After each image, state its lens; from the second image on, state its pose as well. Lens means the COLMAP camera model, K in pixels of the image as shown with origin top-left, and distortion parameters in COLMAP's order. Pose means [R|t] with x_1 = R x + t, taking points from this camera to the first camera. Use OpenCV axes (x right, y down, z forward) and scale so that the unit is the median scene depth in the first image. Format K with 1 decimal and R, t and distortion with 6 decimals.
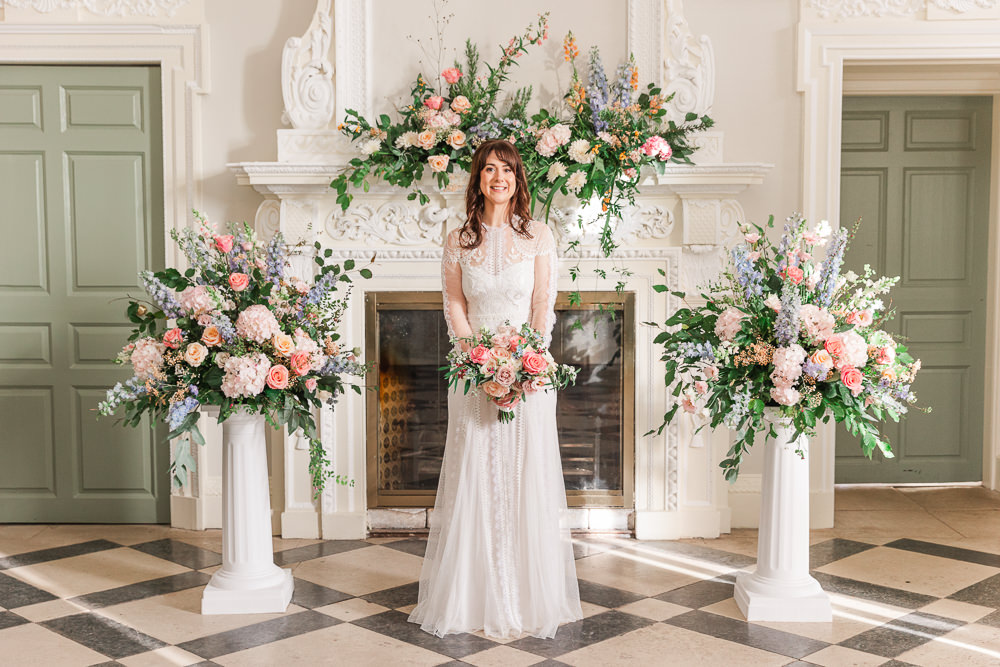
lens RADIAL K [[1310.4, 0, 505.0], [0, 1310.4, 327.0], [0, 0, 1]] dist [-0.007048, 0.000000]
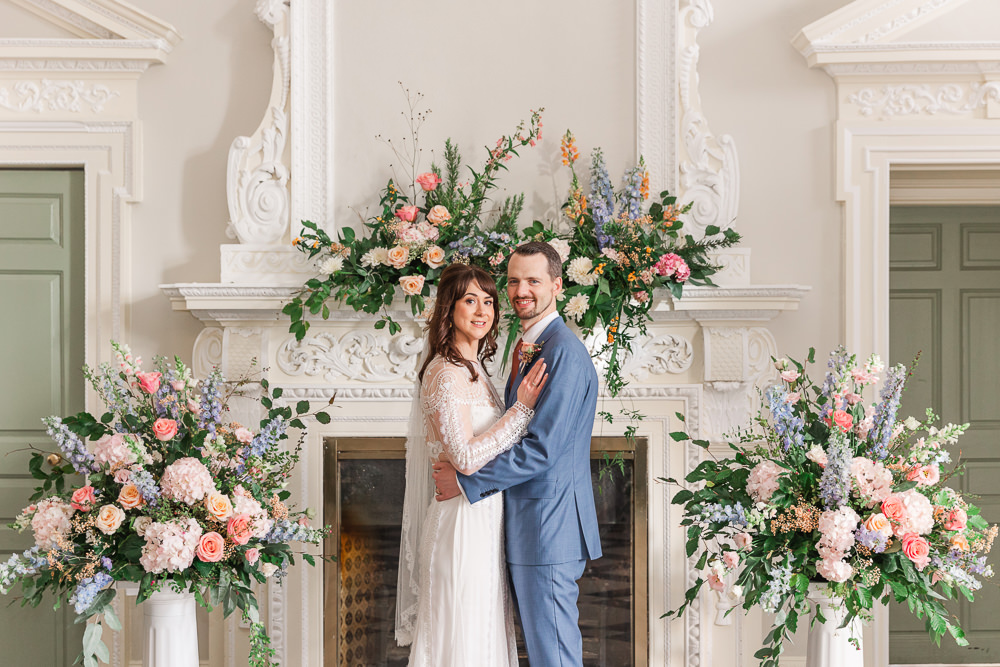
lens RADIAL K [[1382.6, 0, 517.0], [0, 1382.6, 340.3], [0, 0, 1]] dist [-0.007484, 0.000000]
pose [[0.999925, 0.000367, 0.012221, 0.005470], [0.000593, 0.996917, -0.078462, -0.020229], [-0.012213, 0.078463, 0.996842, 0.120570]]
